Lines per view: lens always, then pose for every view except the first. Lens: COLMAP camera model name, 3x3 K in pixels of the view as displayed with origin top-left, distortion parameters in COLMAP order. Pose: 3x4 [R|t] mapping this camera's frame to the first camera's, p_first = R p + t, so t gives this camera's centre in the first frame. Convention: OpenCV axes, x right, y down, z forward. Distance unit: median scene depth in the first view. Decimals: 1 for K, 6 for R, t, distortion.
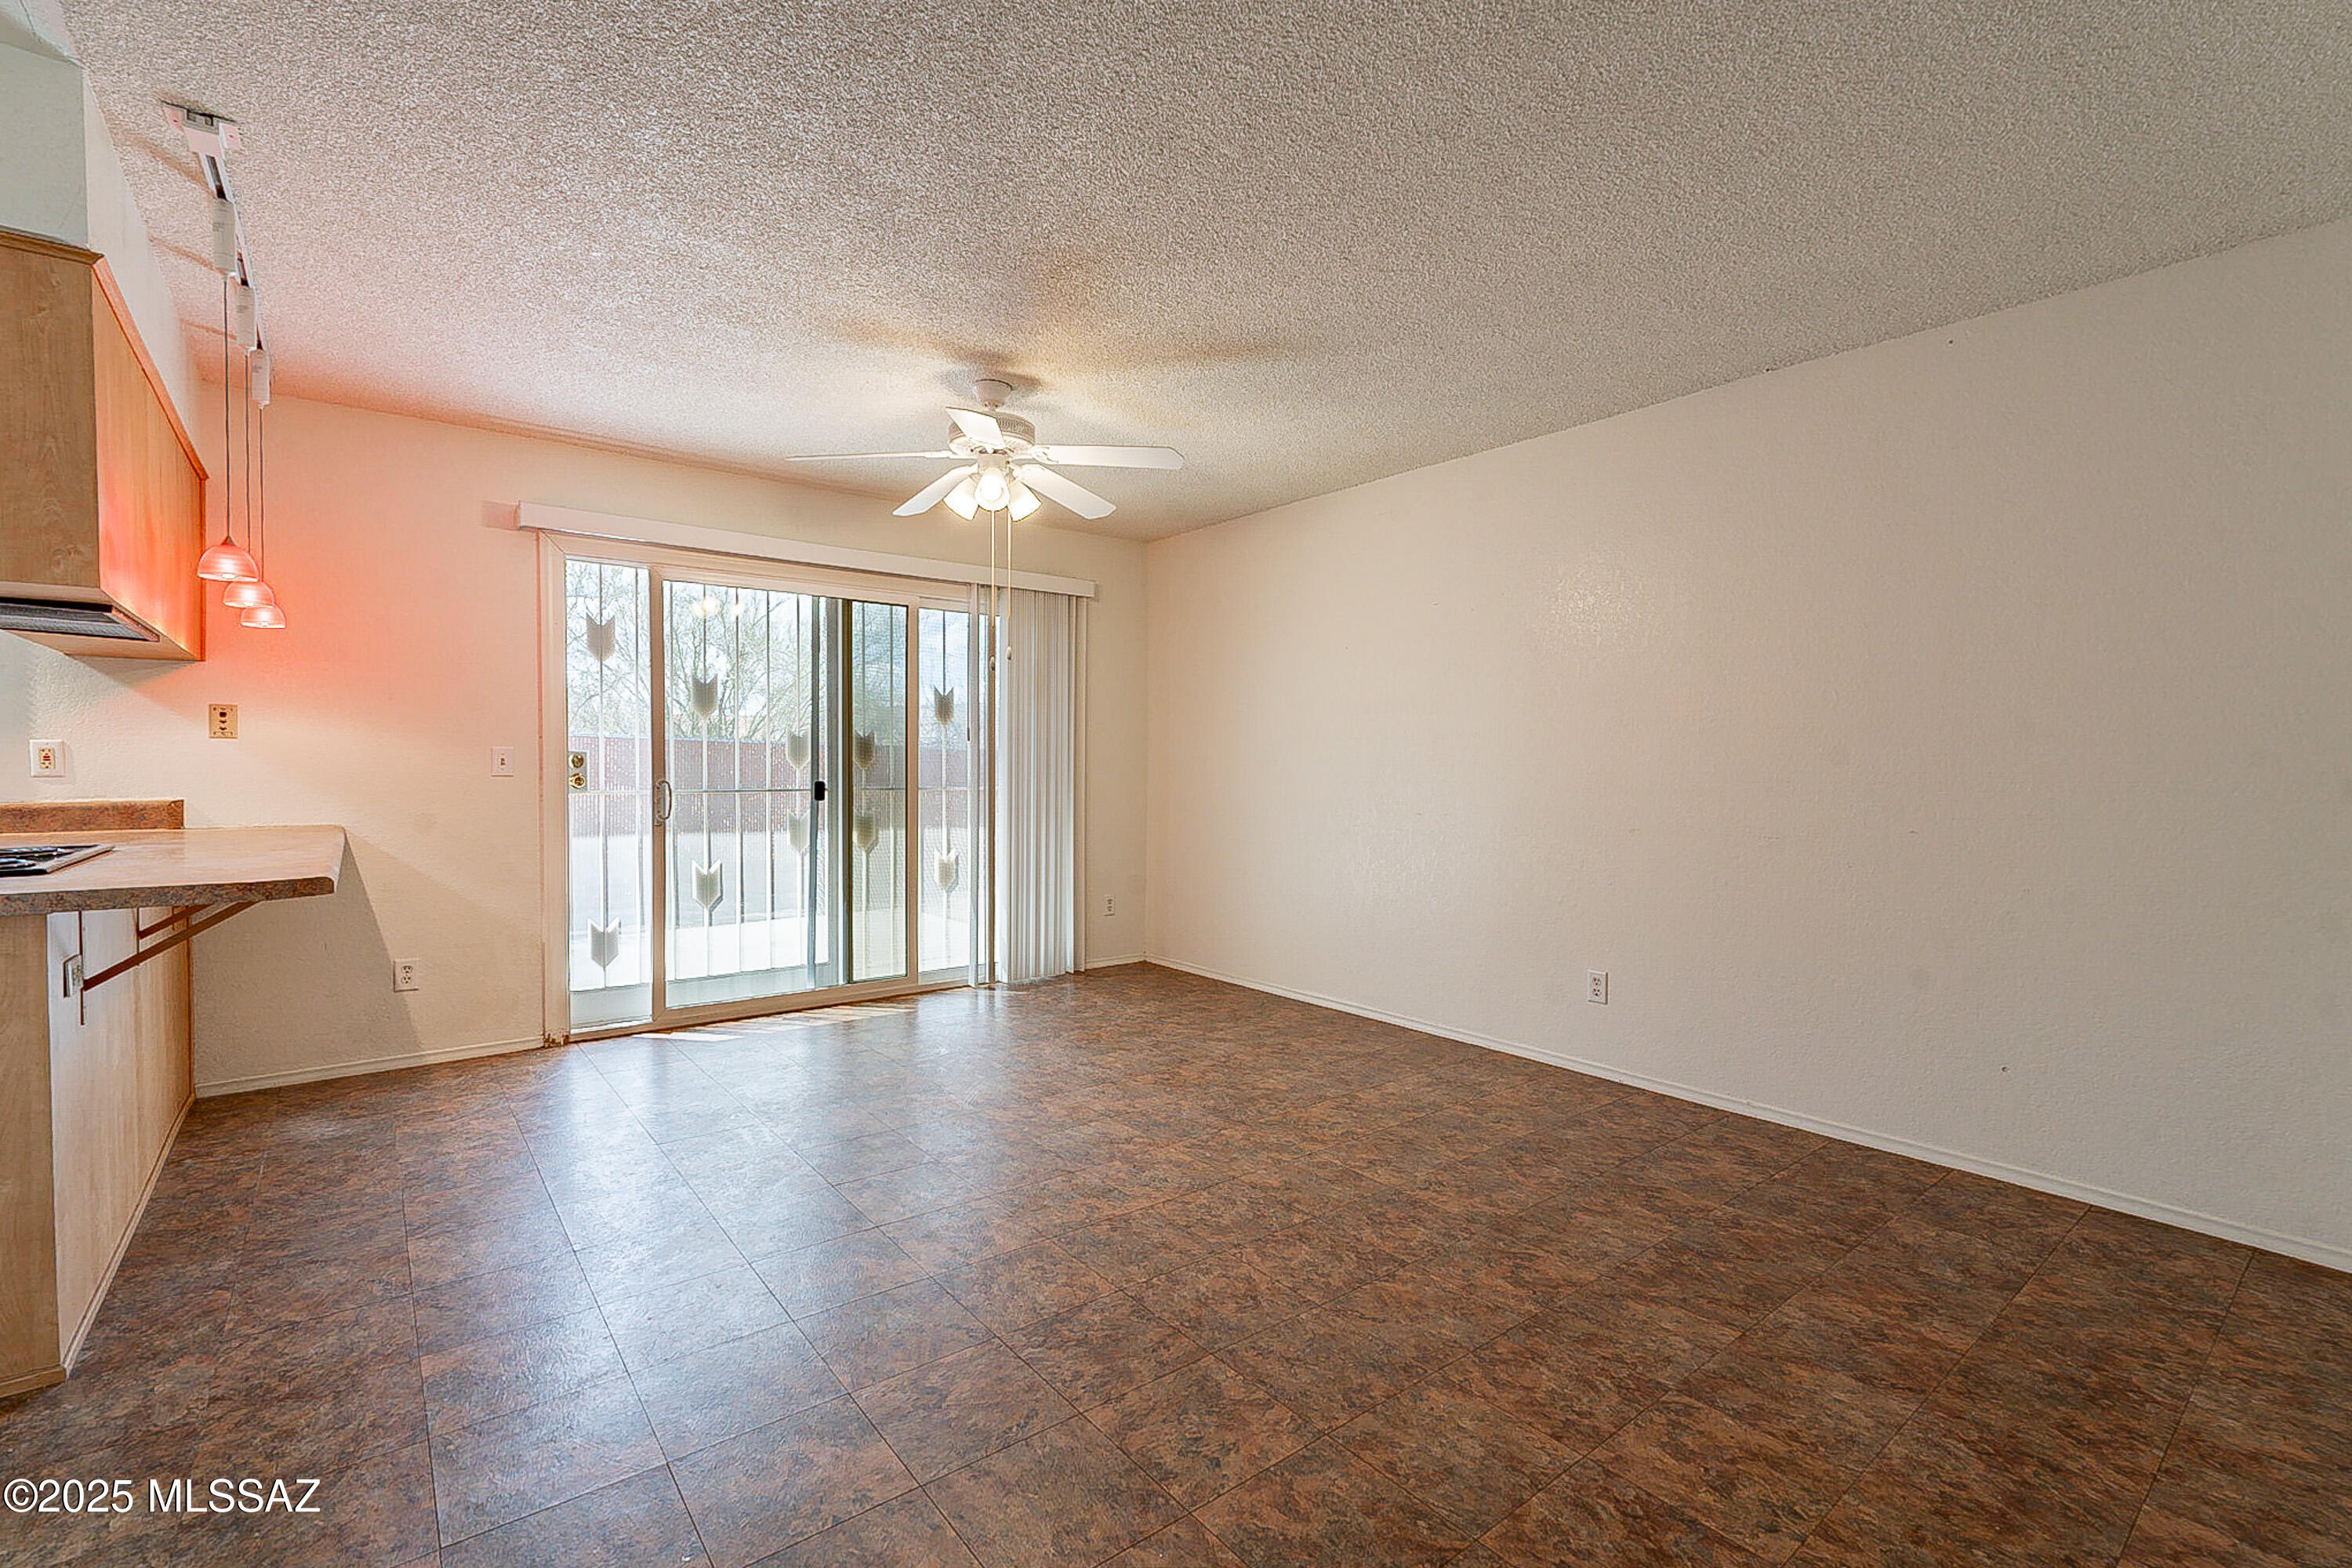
lens RADIAL K [[1027.5, 0, 1176.0], [0, 1027.5, 784.0], [0, 0, 1]] dist [-0.002423, 0.000044]
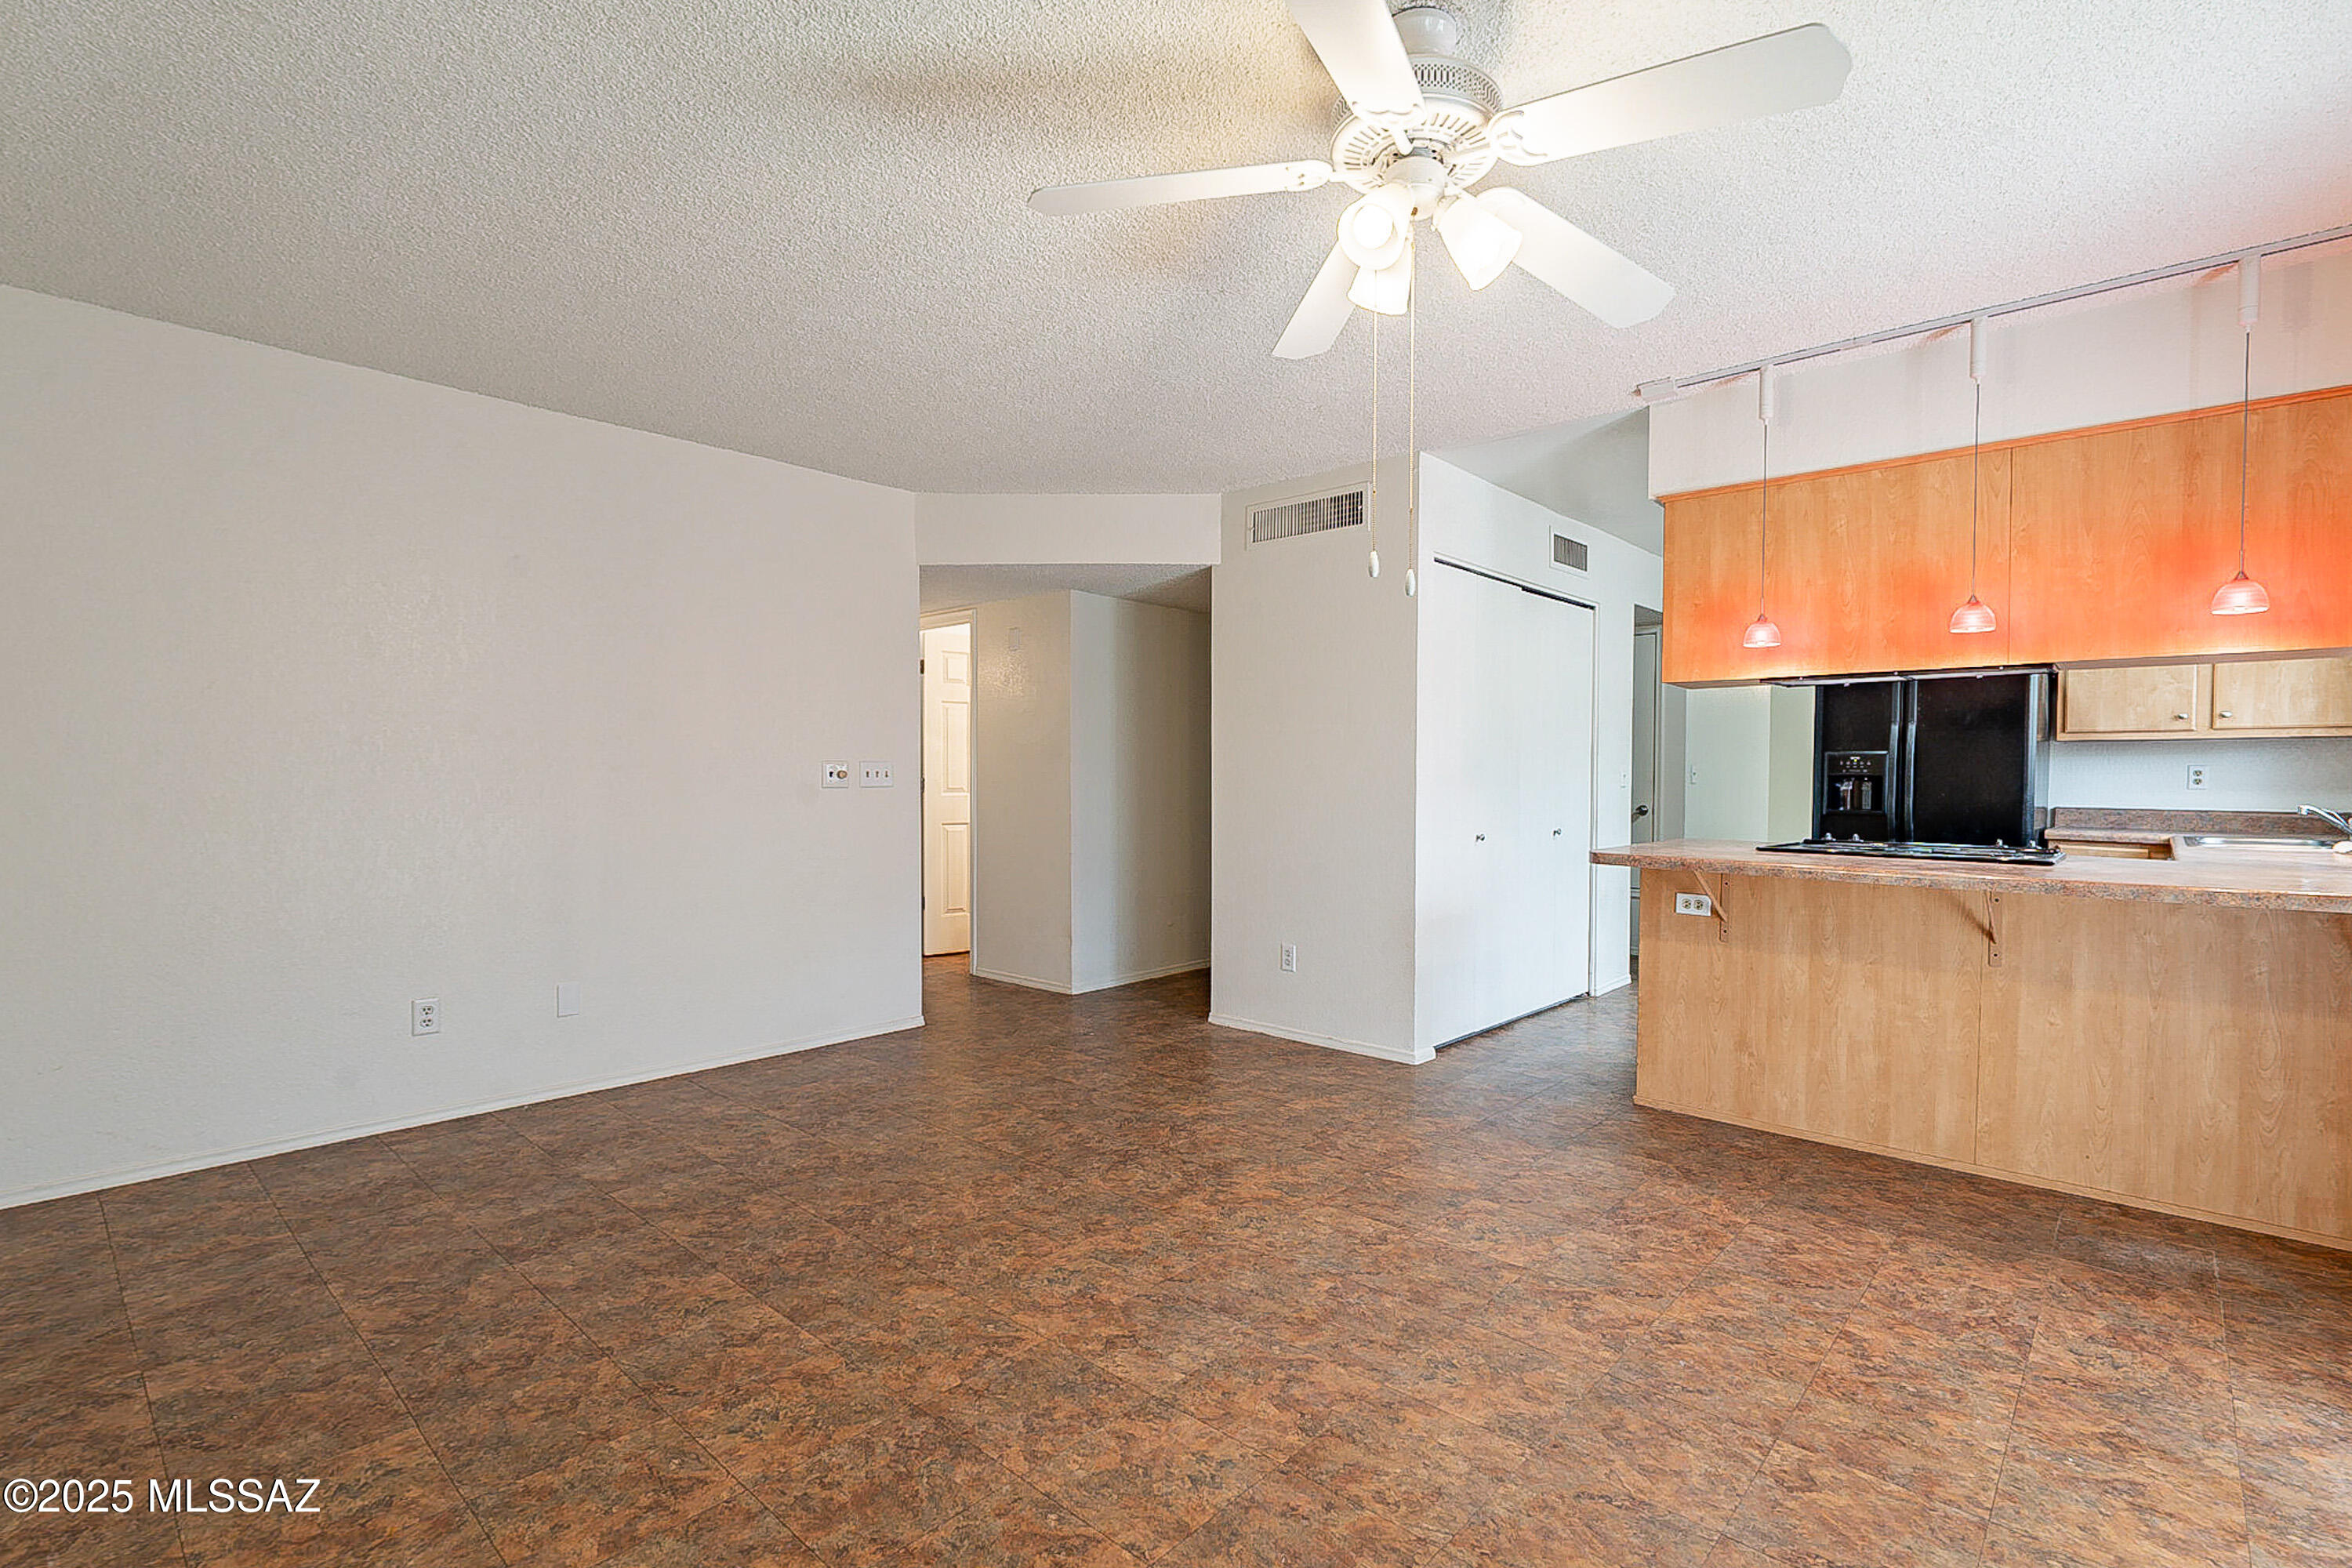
lens RADIAL K [[1068.3, 0, 1247.8], [0, 1068.3, 787.0], [0, 0, 1]] dist [-0.001146, 0.000456]
pose [[-0.982155, -0.008448, -0.187885, -0.001126], [-0.014379, 0.999440, 0.030225, -0.030895], [0.187524, 0.032388, -0.981726, 1.568544]]
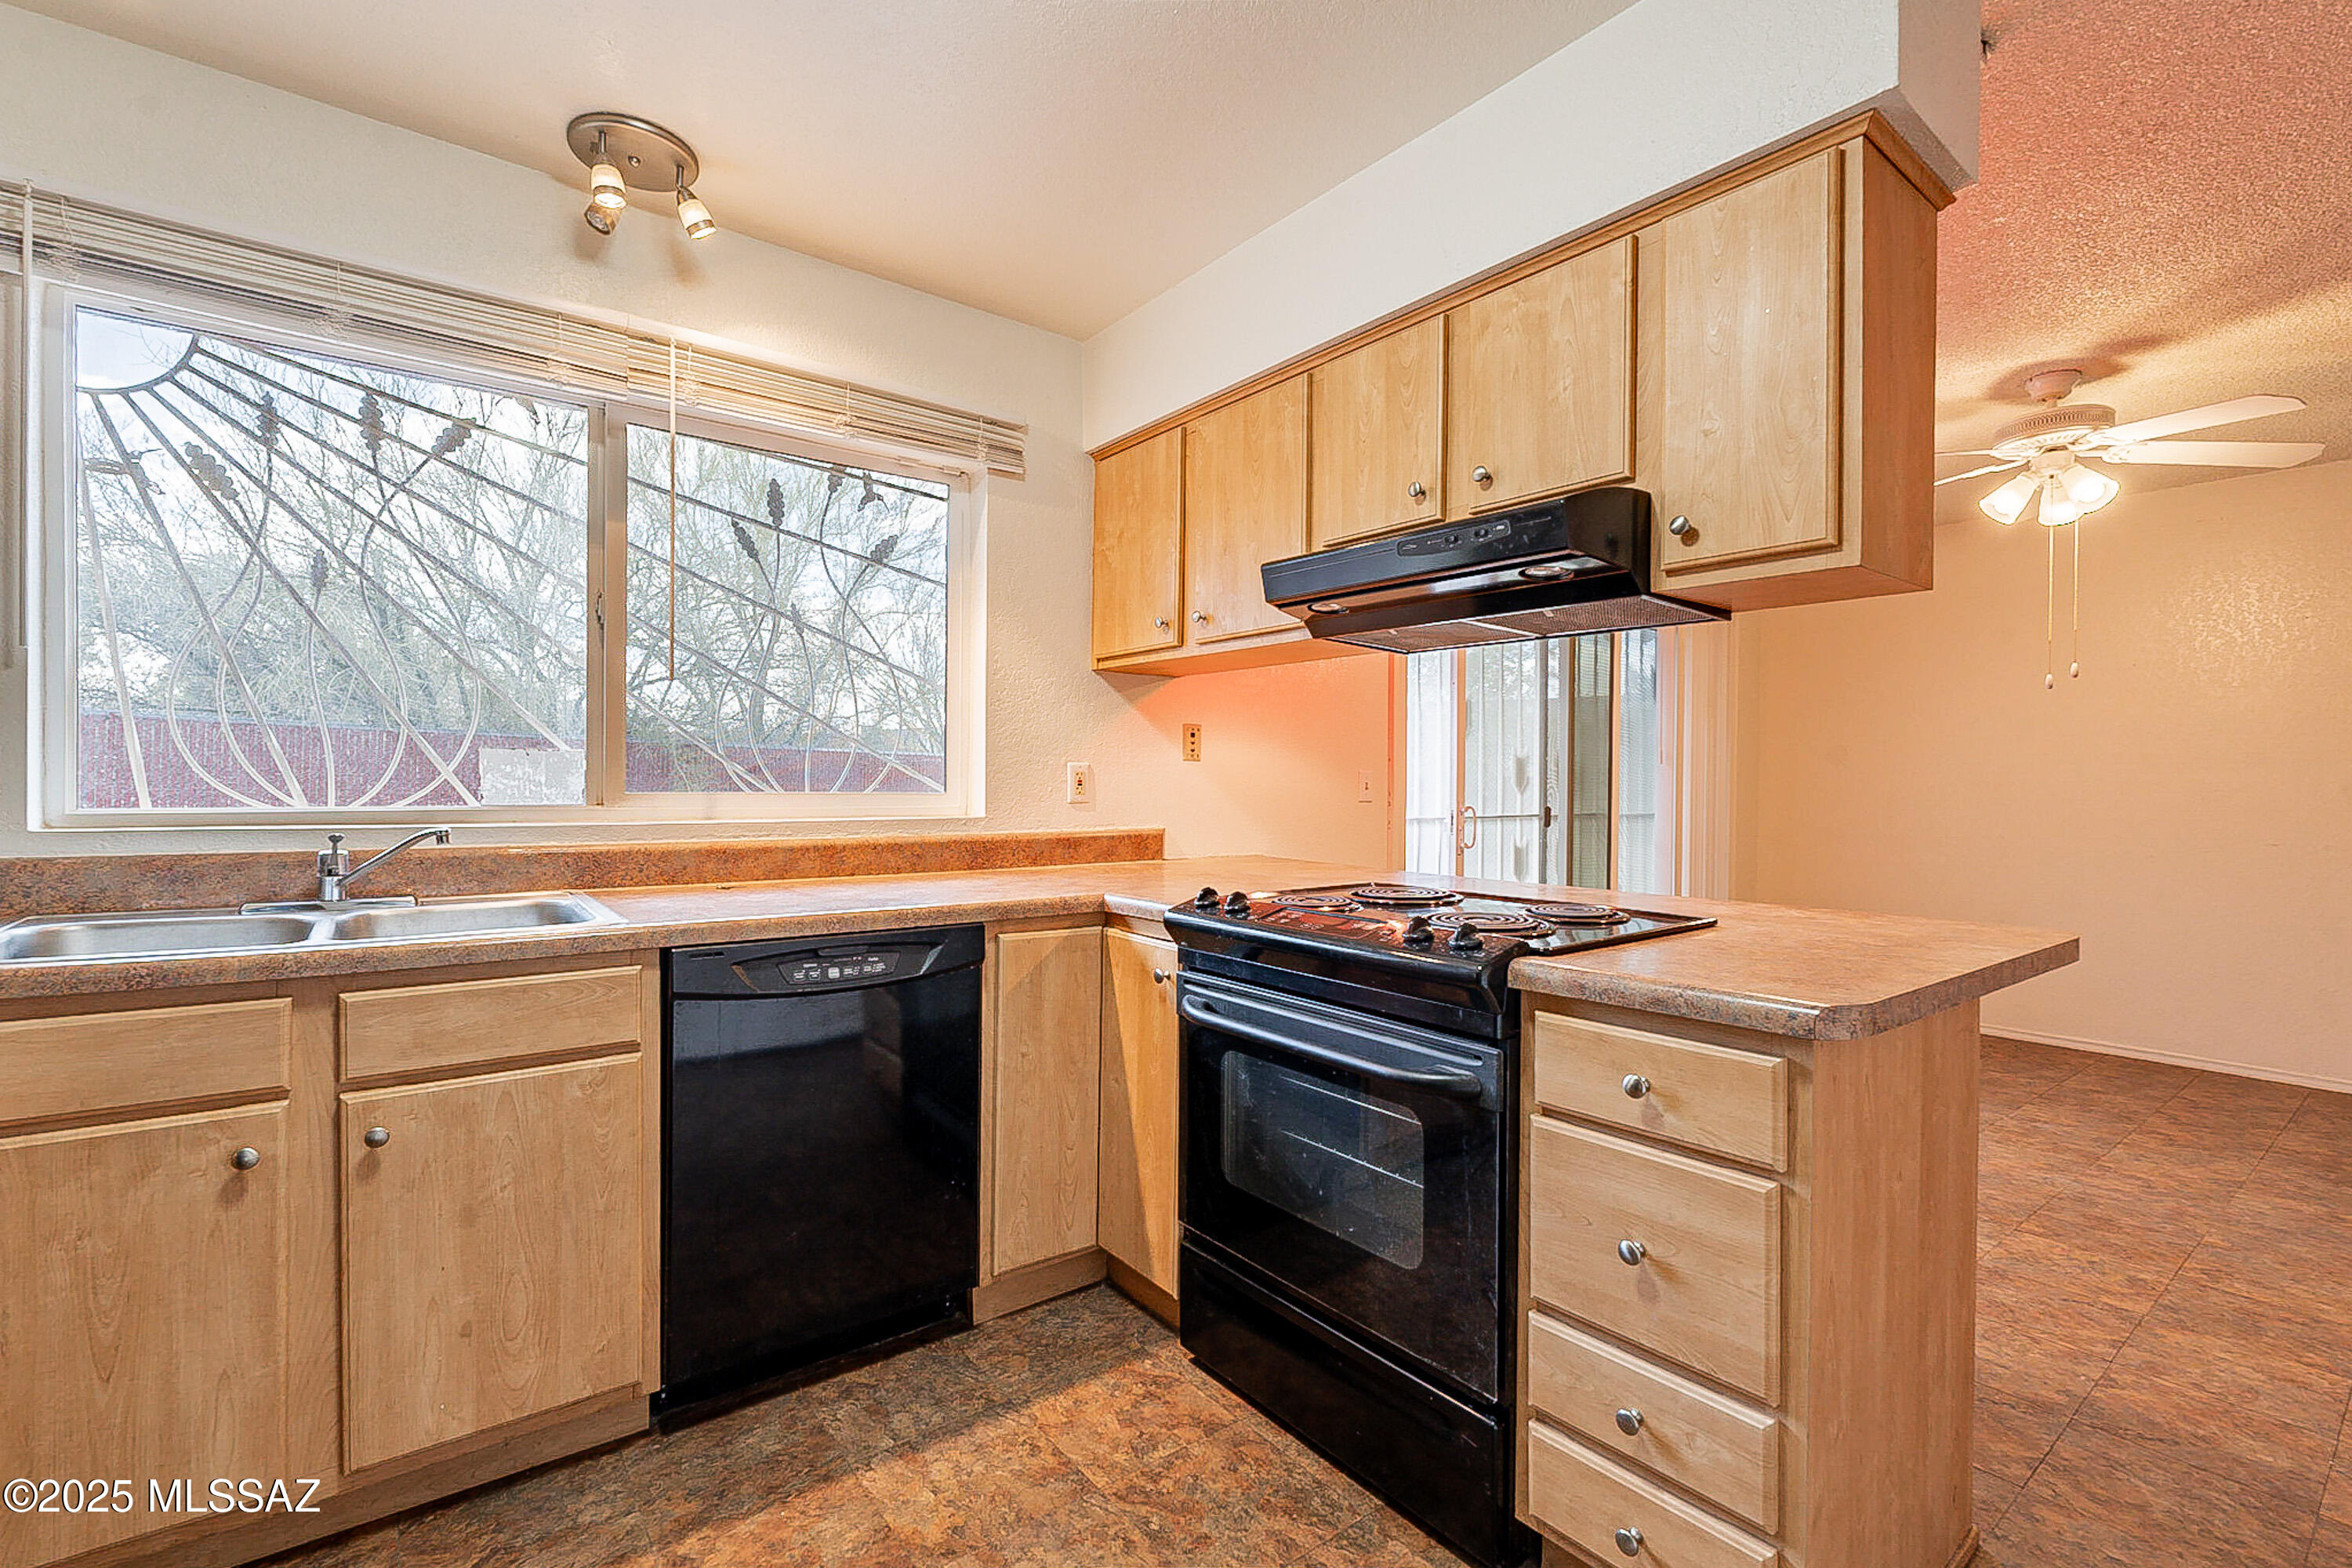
lens RADIAL K [[1032.3, 0, 1176.0], [0, 1032.3, 784.0], [0, 0, 1]] dist [-0.002271, 0.000526]
pose [[0.999801, 0.003852, -0.019563, -0.967484], [-0.004130, 0.999891, -0.014207, -0.011020], [0.019506, 0.014285, 0.999708, 0.078702]]
